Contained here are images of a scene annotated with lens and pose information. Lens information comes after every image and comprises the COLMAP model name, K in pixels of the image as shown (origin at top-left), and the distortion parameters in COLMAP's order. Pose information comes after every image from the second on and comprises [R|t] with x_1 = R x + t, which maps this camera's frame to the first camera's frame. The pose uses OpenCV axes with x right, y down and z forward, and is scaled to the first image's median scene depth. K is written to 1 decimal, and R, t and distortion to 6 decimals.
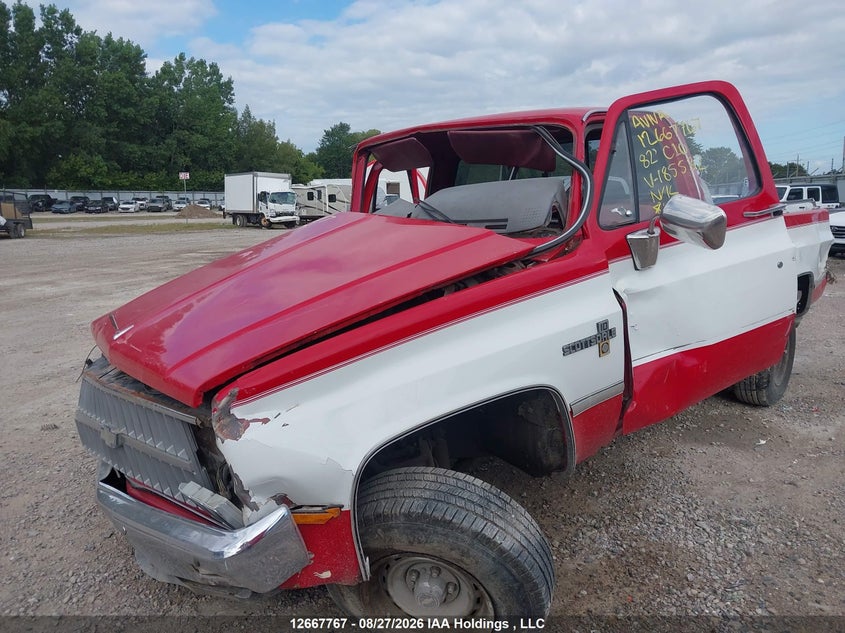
lens RADIAL K [[678.7, 0, 424.5], [0, 678.7, 317.8], [0, 0, 1]] dist [0.020511, -0.028593]
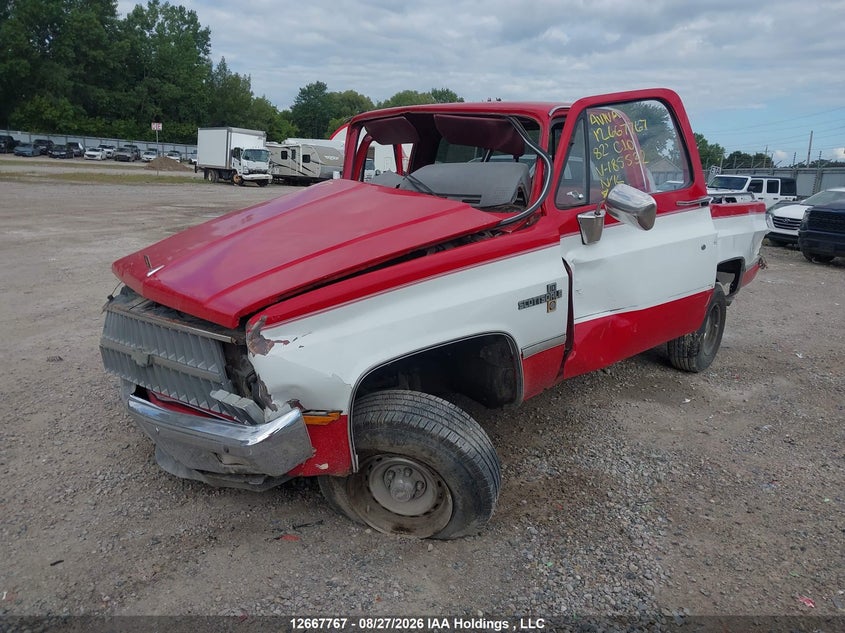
lens RADIAL K [[678.7, 0, 427.7], [0, 678.7, 320.5], [0, 0, 1]] dist [0.020511, -0.028593]
pose [[0.997198, 0.051955, 0.053818, -0.021535], [-0.054589, 0.997321, 0.048689, 0.019043], [-0.051144, -0.051491, 0.997363, -0.179838]]
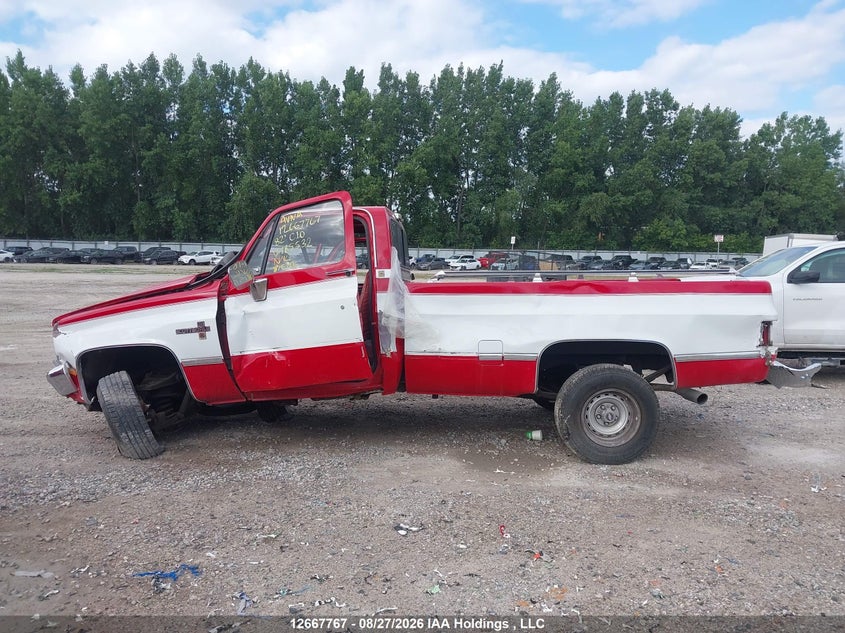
lens RADIAL K [[678.7, 0, 408.9], [0, 678.7, 320.4], [0, 0, 1]] dist [0.020511, -0.028593]
pose [[0.653898, 0.082583, -0.752062, 1.730845], [-0.145601, 0.989180, -0.017975, -0.041269], [0.742441, 0.121255, 0.658847, 0.098685]]
